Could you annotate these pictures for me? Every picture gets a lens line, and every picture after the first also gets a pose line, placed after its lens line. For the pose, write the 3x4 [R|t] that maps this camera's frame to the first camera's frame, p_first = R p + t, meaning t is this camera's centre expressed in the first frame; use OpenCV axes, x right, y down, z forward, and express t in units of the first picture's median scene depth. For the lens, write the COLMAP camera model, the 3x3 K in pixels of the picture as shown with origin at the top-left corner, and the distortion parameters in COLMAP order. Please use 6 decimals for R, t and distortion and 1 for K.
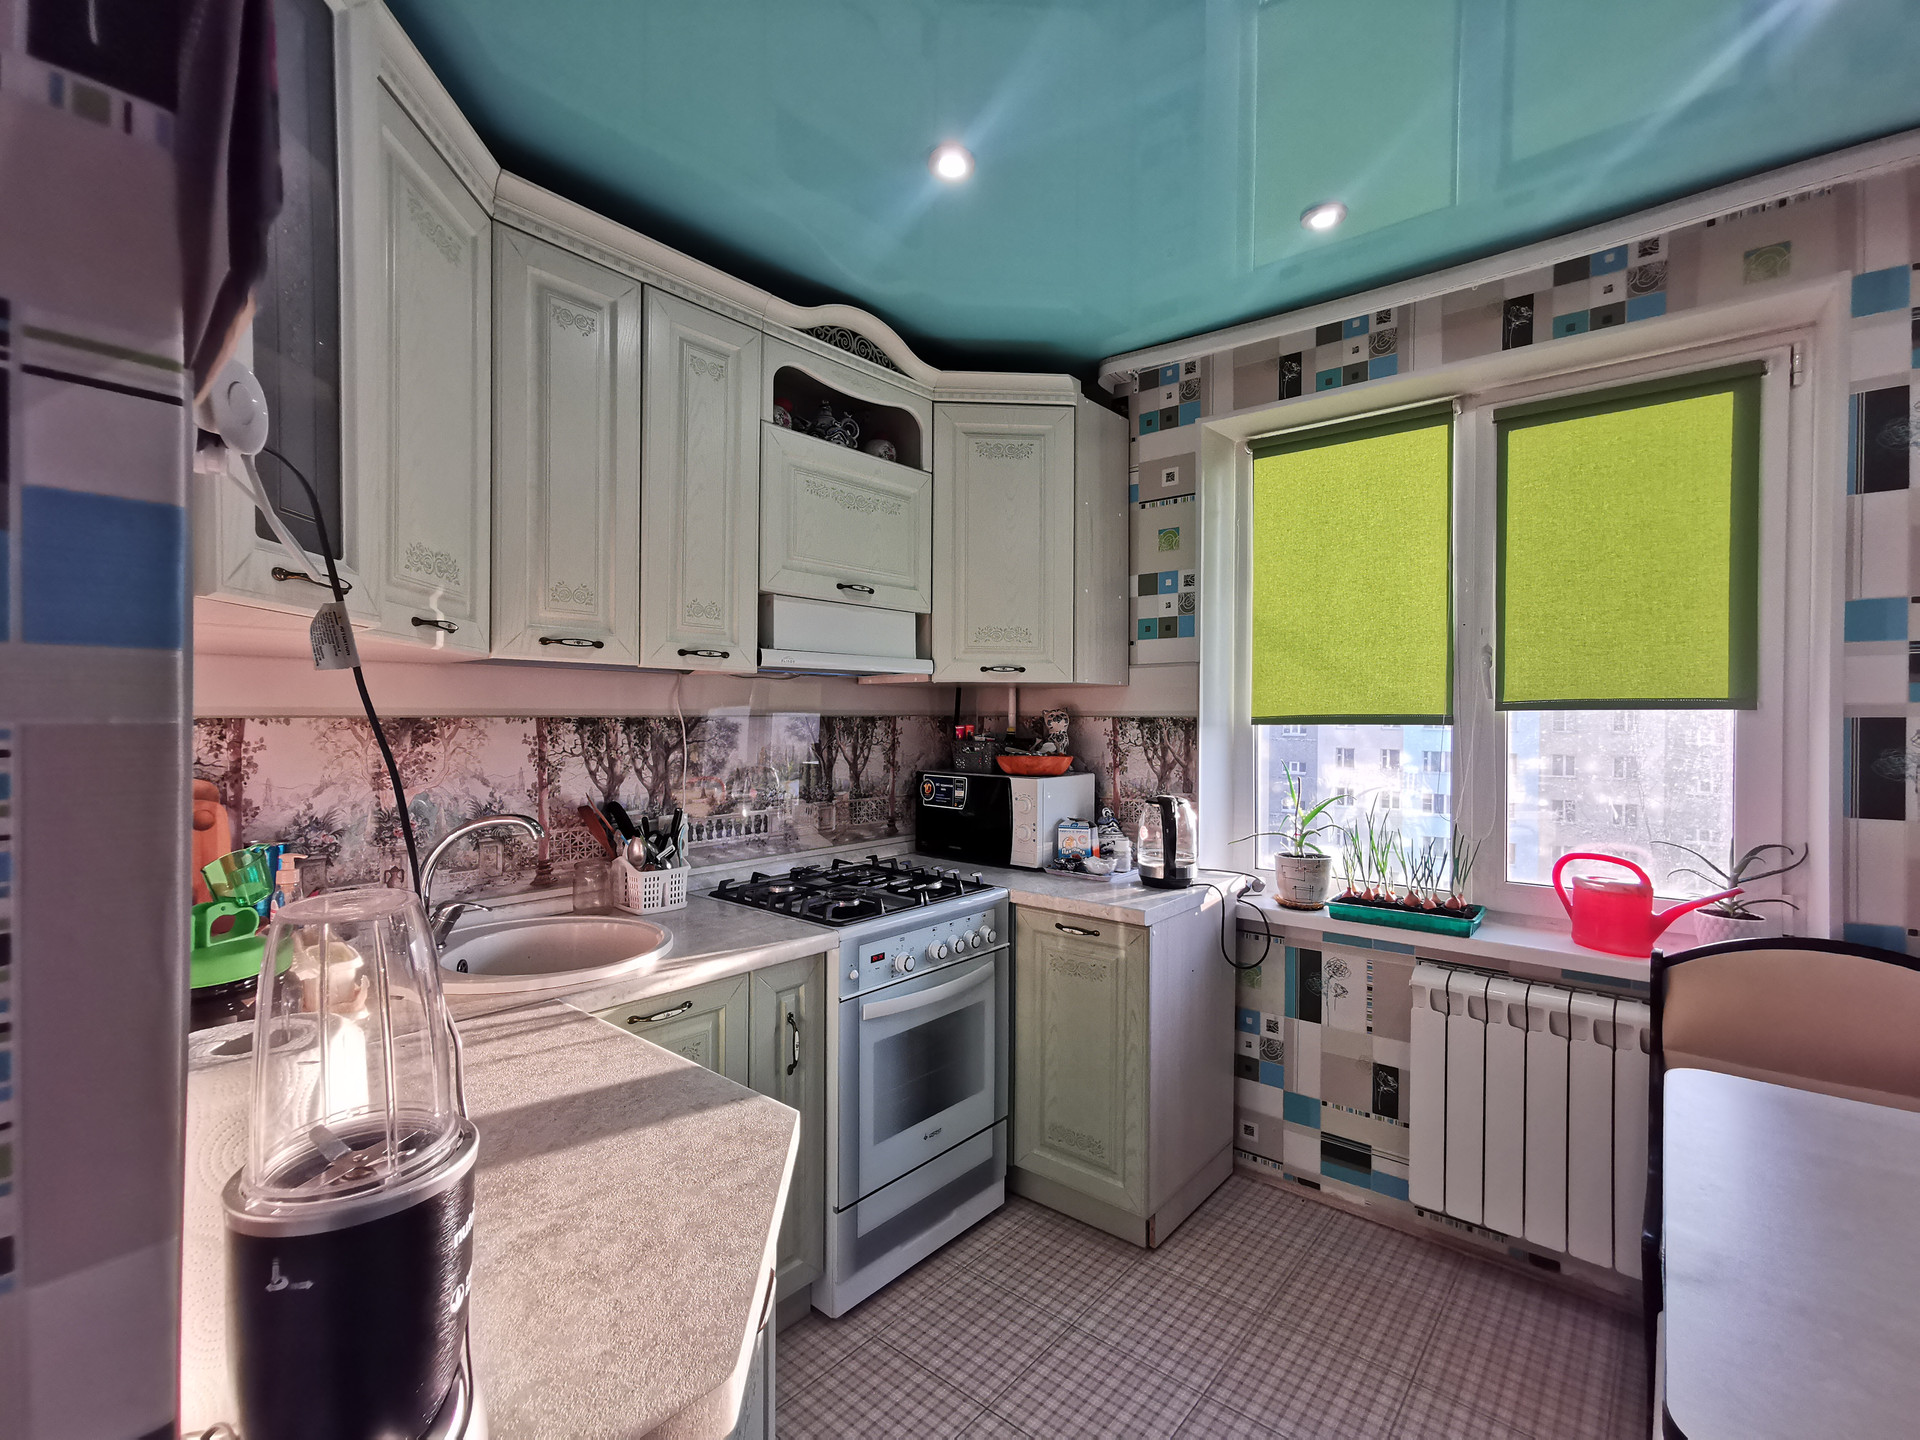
lens RADIAL K [[888.5, 0, 957.0], [0, 888.5, 721.8], [0, 0, 1]] dist [-0.011563, 0.014972]
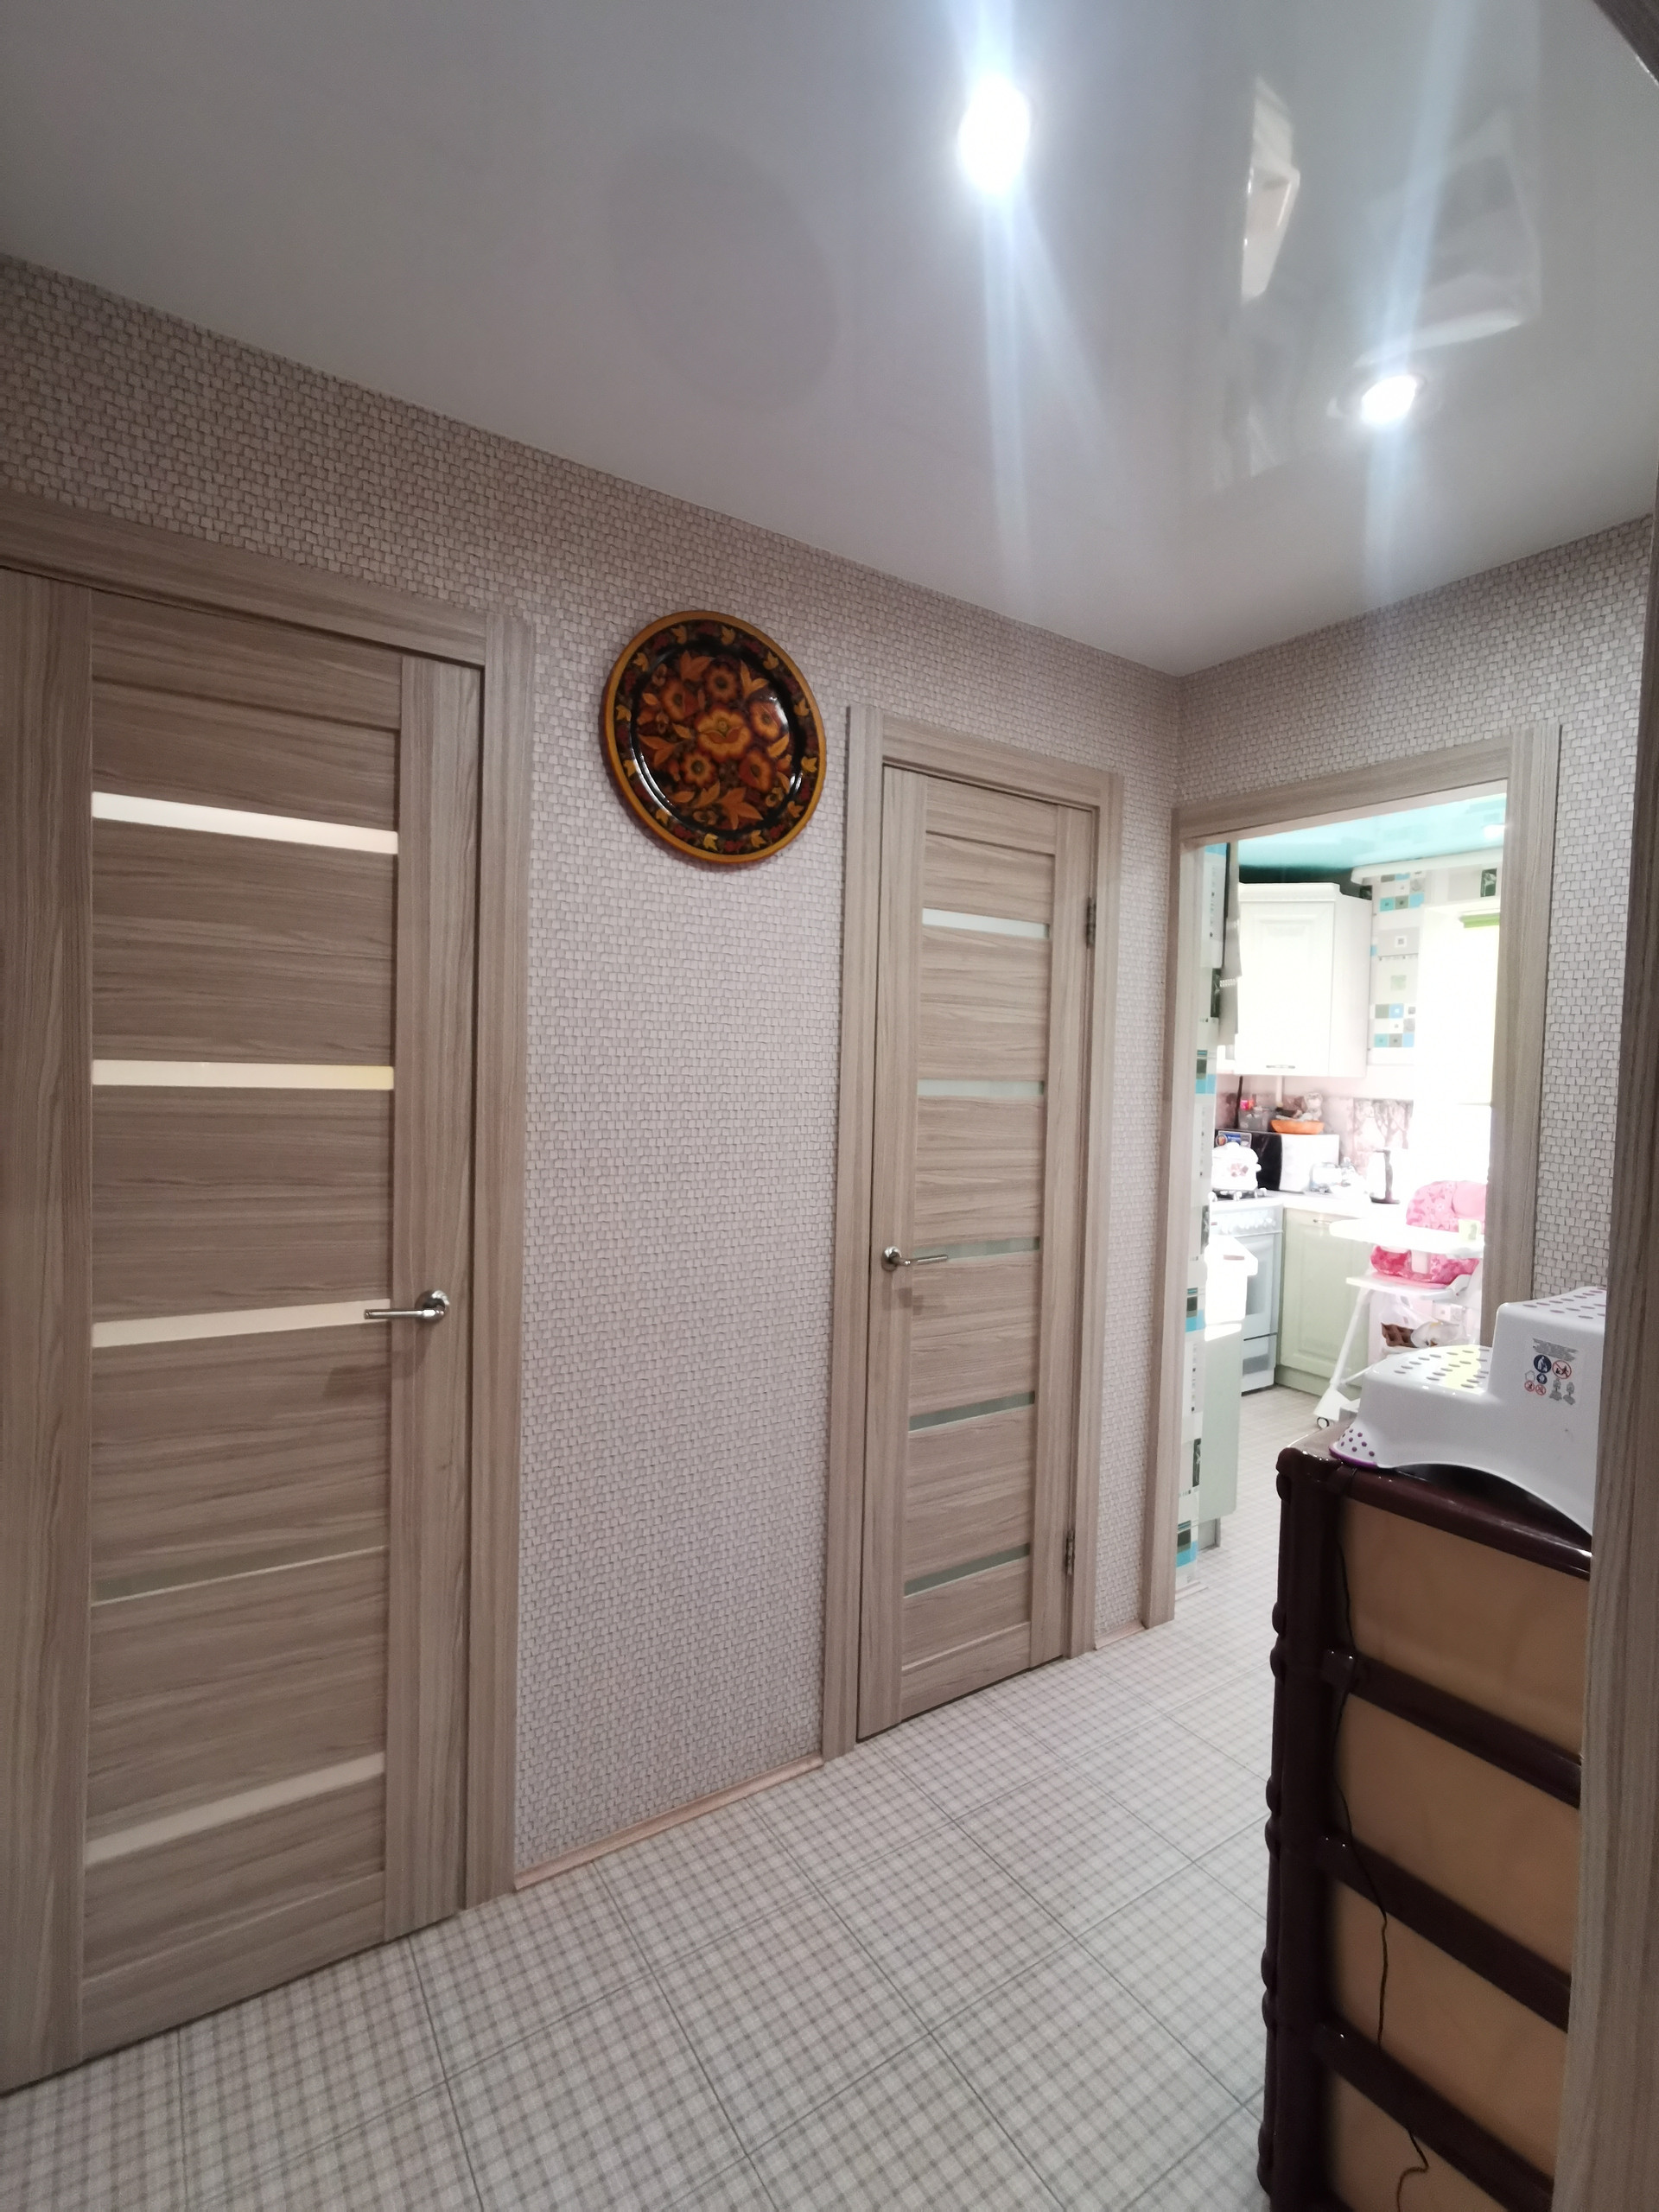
lens RADIAL K [[1037.8, 0, 829.5], [0, 1037.8, 1106.0], [0, 0, 1]] dist [-0.015081, 0.015755]
pose [[0.959301, 0.031067, -0.280672, -0.223818], [-0.025145, 0.999379, 0.024678, -0.015833], [0.281265, -0.016616, 0.959486, -1.138366]]
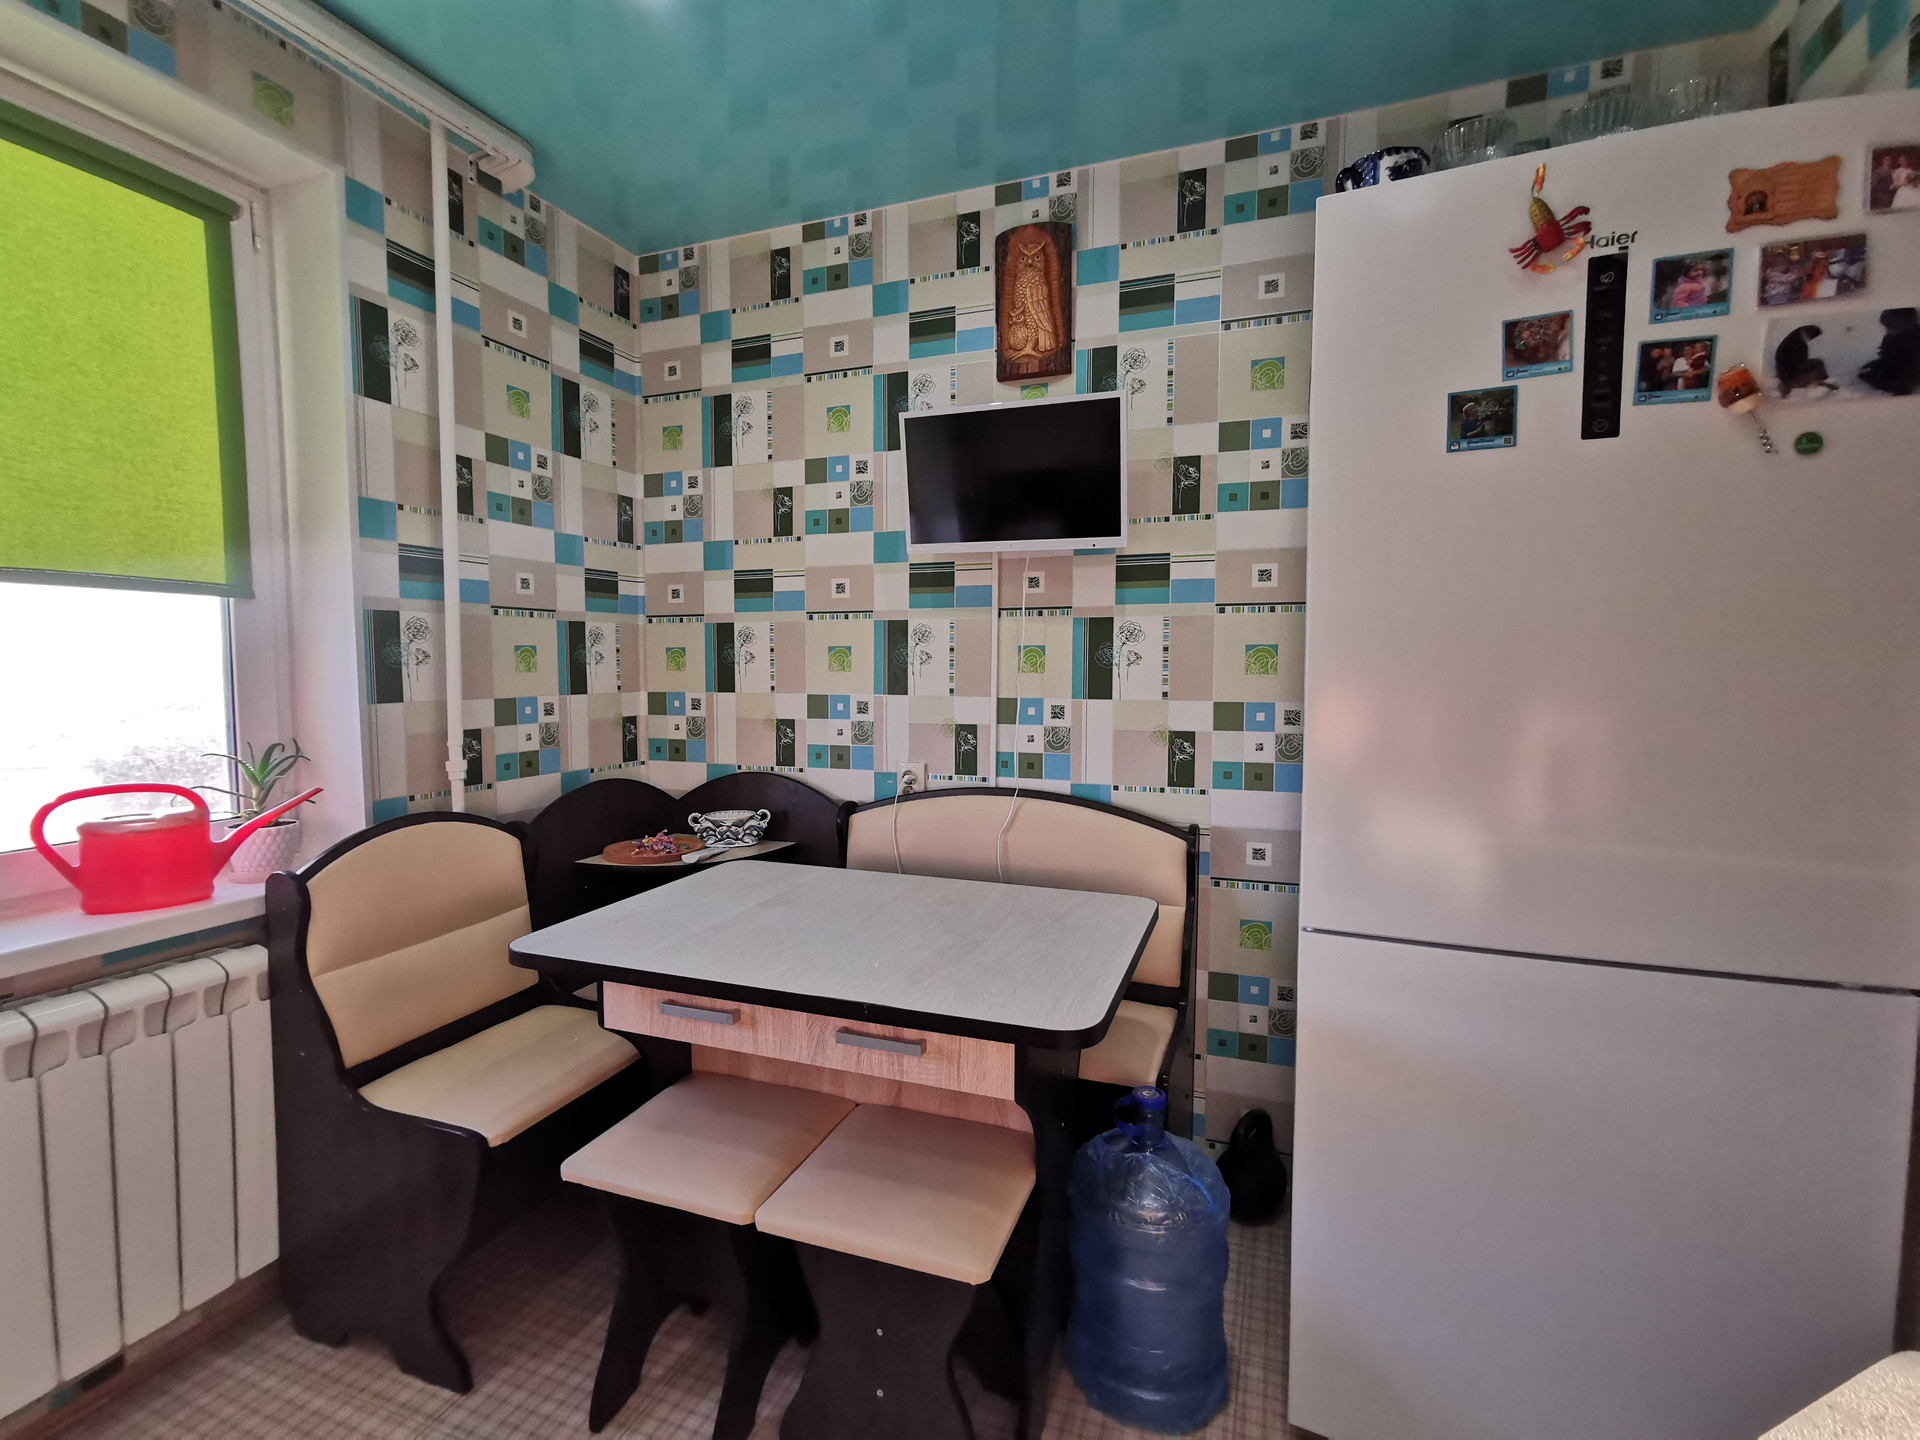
lens RADIAL K [[888.5, 0, 957.0], [0, 888.5, 721.8], [0, 0, 1]] dist [-0.011563, 0.014972]
pose [[-0.329018, -0.069976, 0.941727, -0.174009], [0.002215, 0.997191, 0.074871, 0.038433], [-0.944321, 0.026719, -0.327939, 0.521037]]
